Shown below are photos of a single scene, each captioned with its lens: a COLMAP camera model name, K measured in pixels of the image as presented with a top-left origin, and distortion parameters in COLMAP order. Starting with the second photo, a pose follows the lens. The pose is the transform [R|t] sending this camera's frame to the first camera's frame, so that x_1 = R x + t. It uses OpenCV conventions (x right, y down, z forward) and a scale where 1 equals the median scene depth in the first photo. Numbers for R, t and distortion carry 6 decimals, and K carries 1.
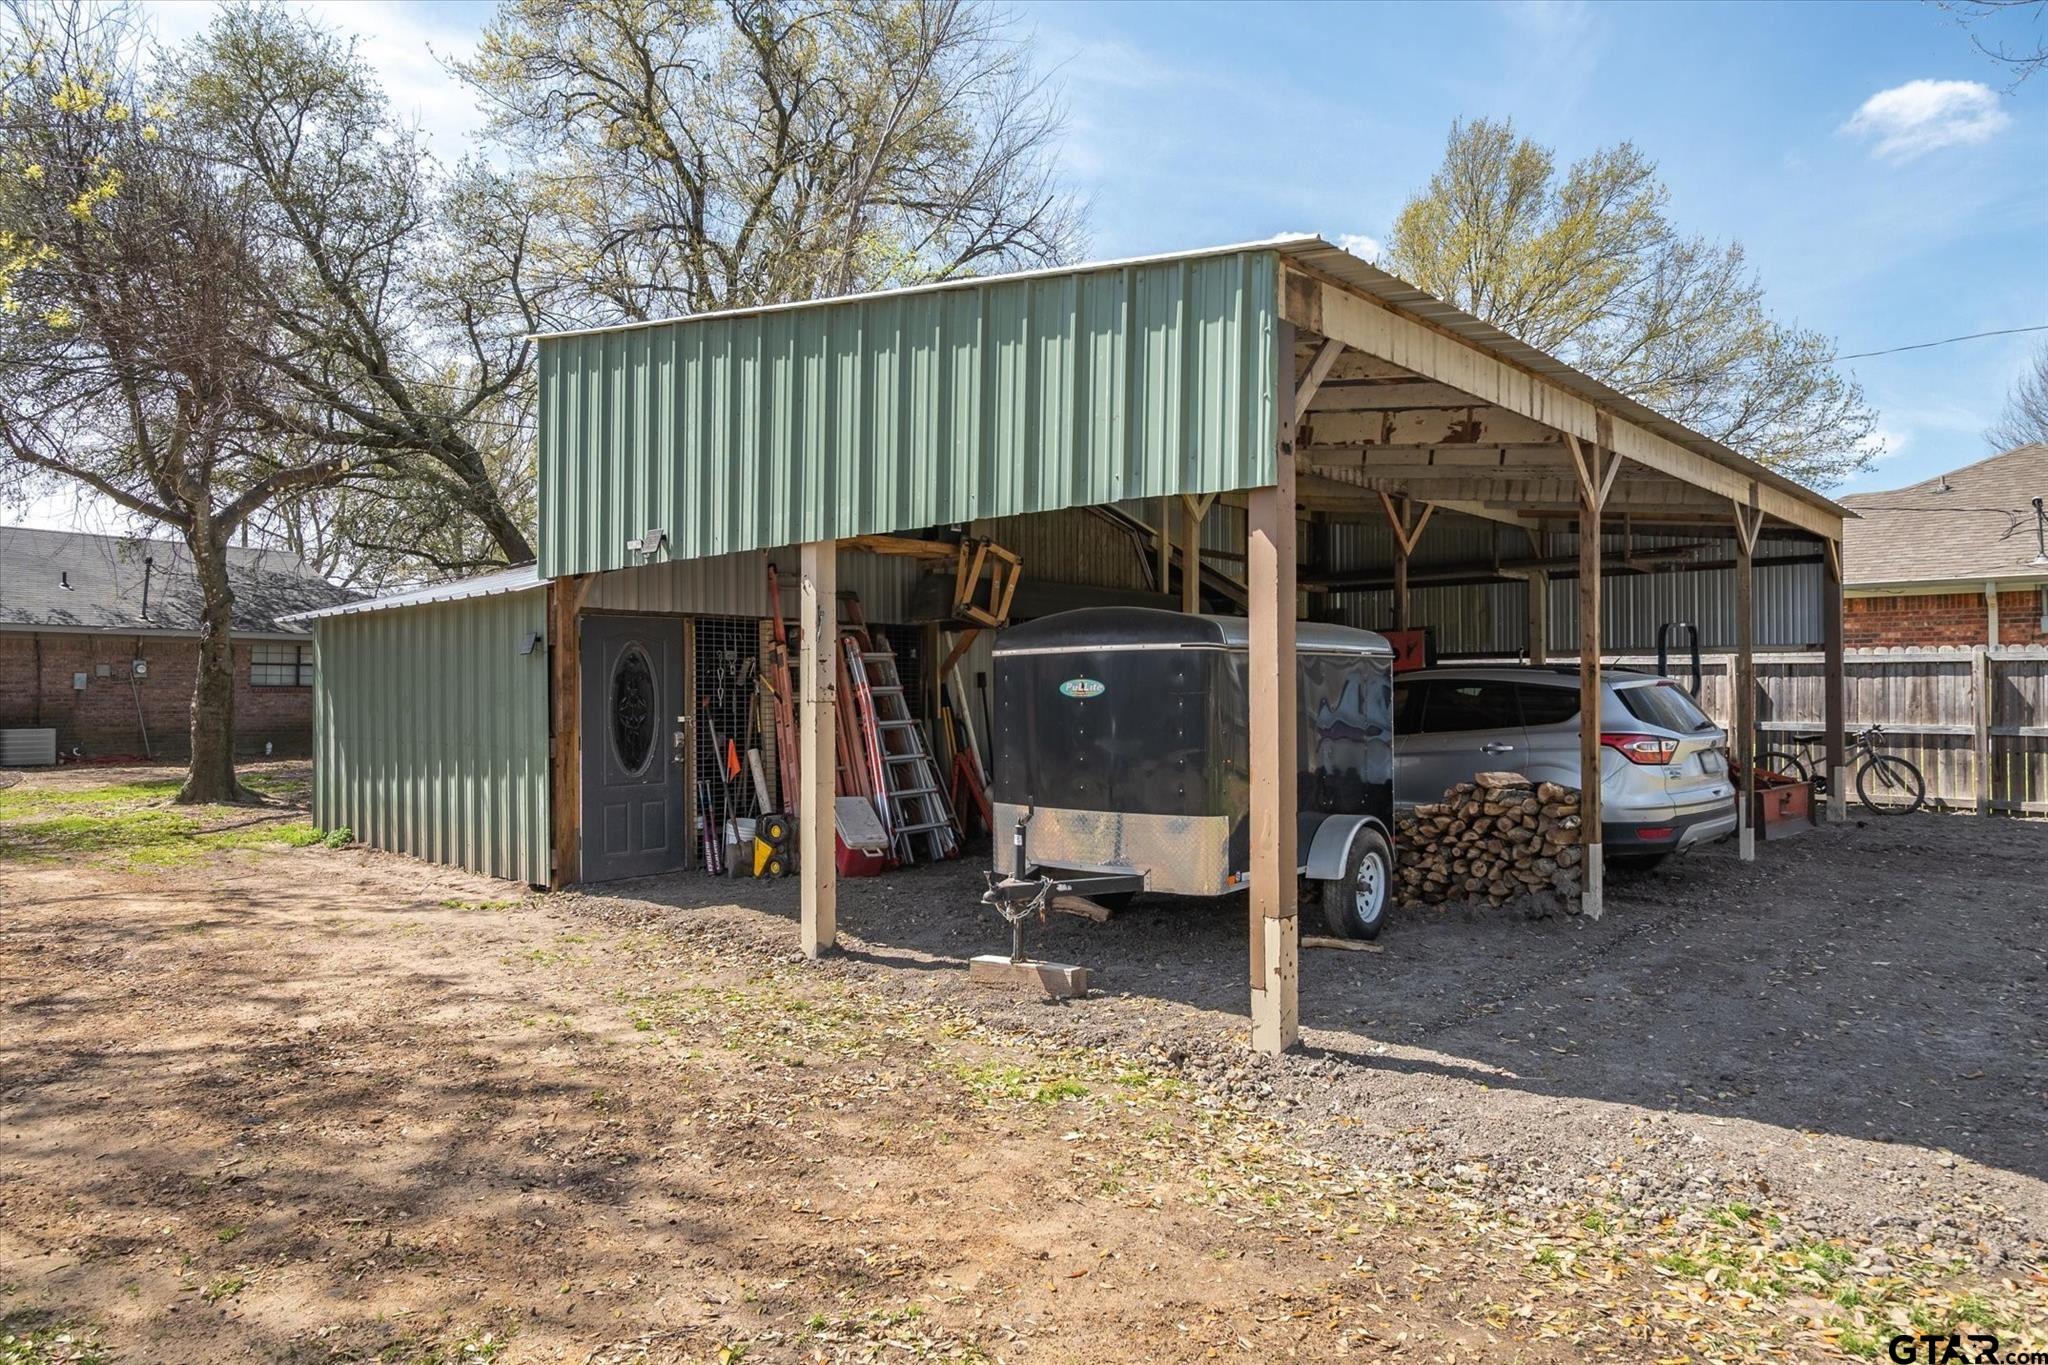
lens RADIAL K [[1224.8, 0, 1025.9], [0, 1224.8, 670.8], [0, 0, 1]] dist [-0.001324, 0.001160]
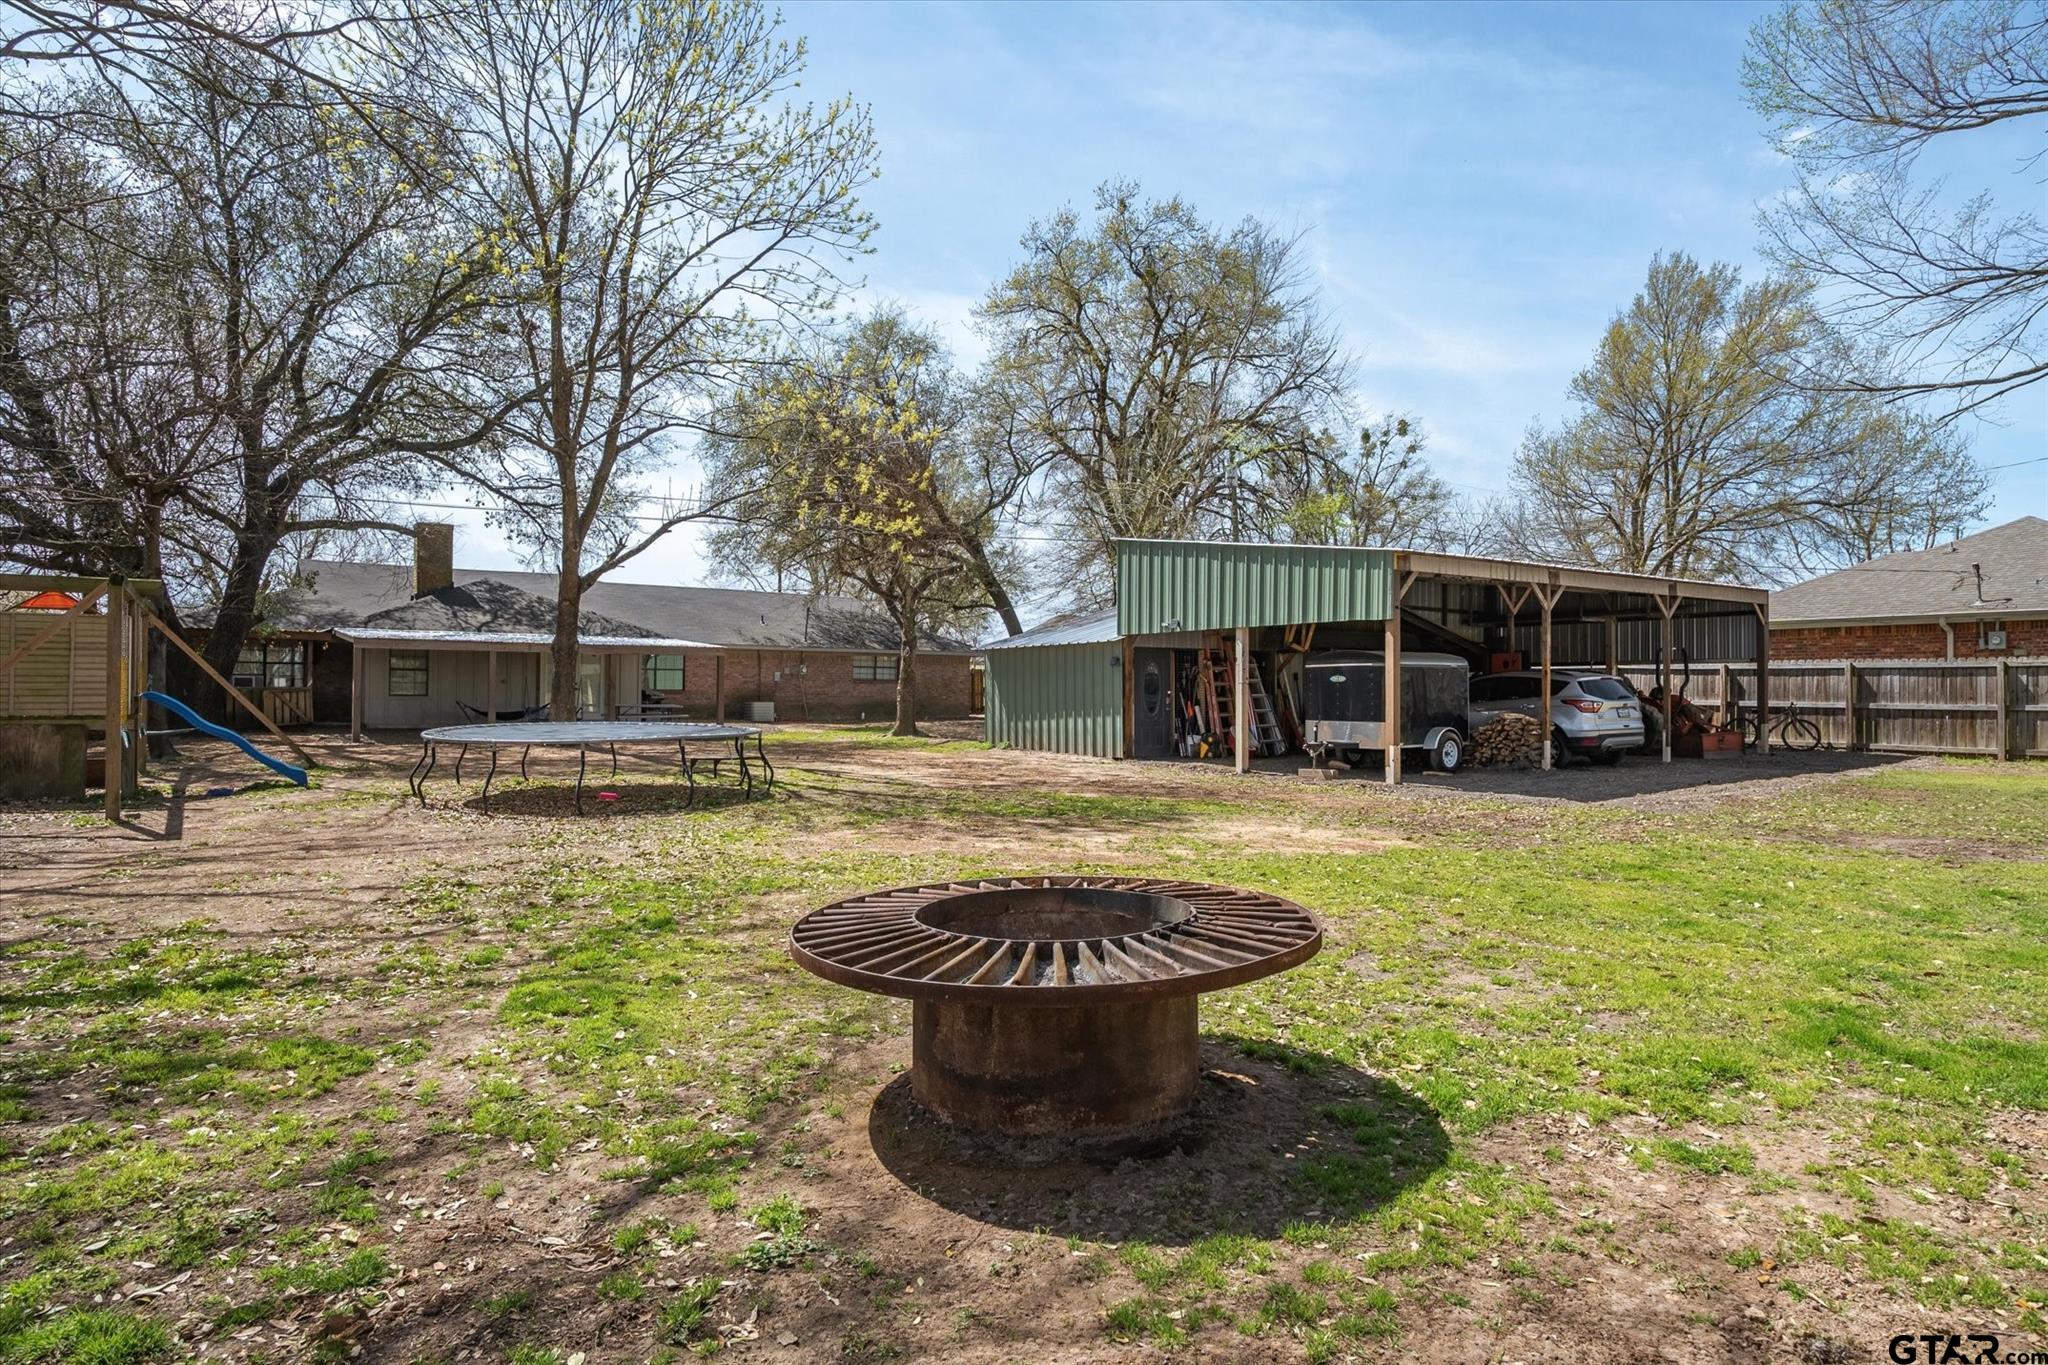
lens RADIAL K [[1224.8, 0, 1025.9], [0, 1224.8, 670.8], [0, 0, 1]] dist [-0.001324, 0.001160]
pose [[0.972943, 0.001720, -0.231041, -0.001214], [-0.001652, 0.999999, 0.000485, -0.002511], [0.231041, -0.000090, 0.972944, -1.086909]]
